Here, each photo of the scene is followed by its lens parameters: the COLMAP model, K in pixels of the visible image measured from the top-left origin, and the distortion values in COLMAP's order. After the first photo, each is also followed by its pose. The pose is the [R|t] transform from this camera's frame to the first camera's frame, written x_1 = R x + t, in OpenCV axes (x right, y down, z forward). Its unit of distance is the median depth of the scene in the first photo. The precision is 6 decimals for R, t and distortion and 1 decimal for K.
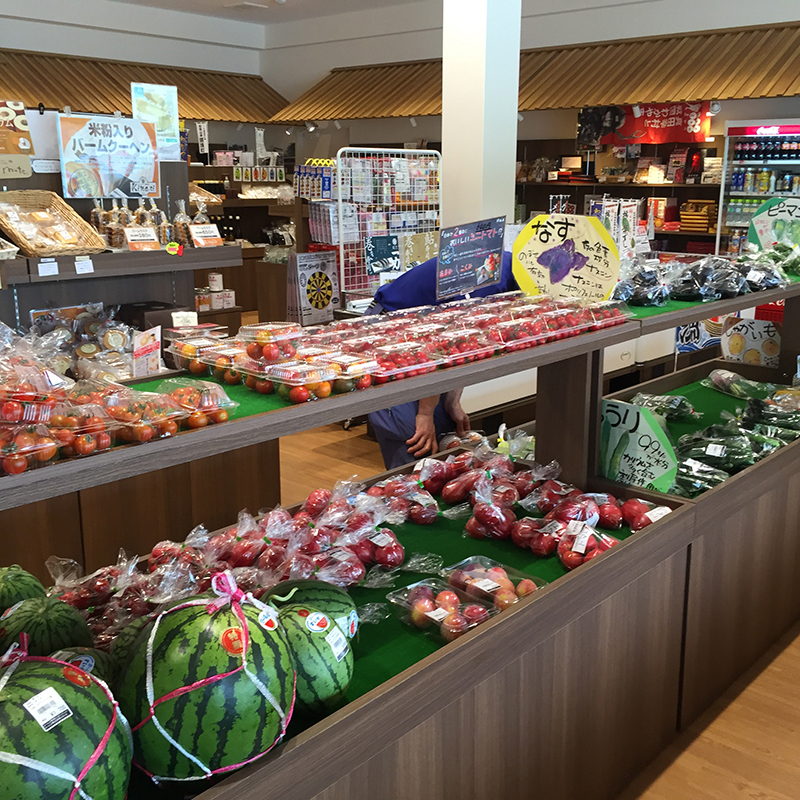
lens RADIAL K [[923.7, 0, 402.7], [0, 923.7, 398.5], [0, 0, 1]] dist [0.036685, 0.000000]
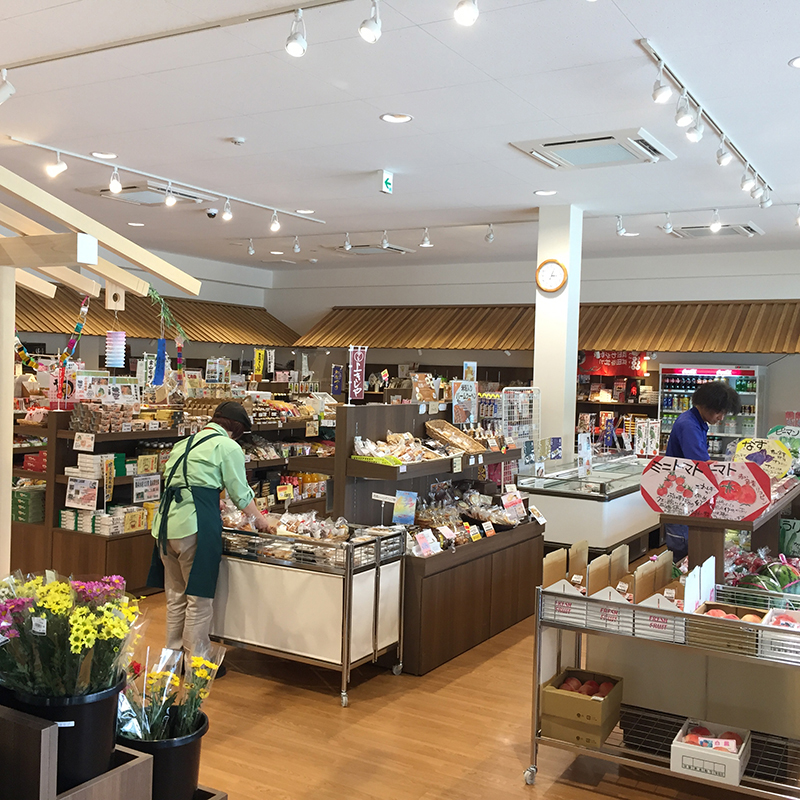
lens RADIAL K [[923.7, 0, 397.9], [0, 923.7, 402.0], [0, 0, 1]] dist [0.036685, 0.000000]
pose [[0.979203, 0.015528, 0.202286, -0.339602], [0.025485, 0.979755, -0.198570, 0.043279], [-0.201274, 0.199596, 0.958984, -0.306803]]
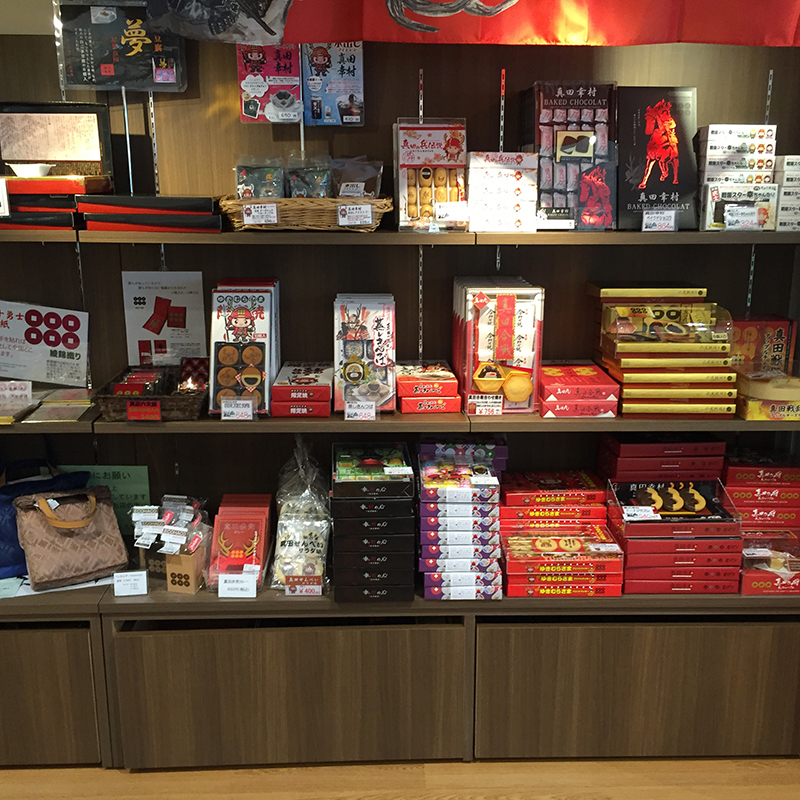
lens RADIAL K [[923.7, 0, 400.2], [0, 923.7, 400.6], [0, 0, 1]] dist [0.036685, 0.000000]
pose [[0.732607, -0.170213, 0.659025, 0.094937], [0.163848, 0.983857, 0.071969, -0.220611], [-0.660636, 0.055255, 0.748670, 0.884182]]
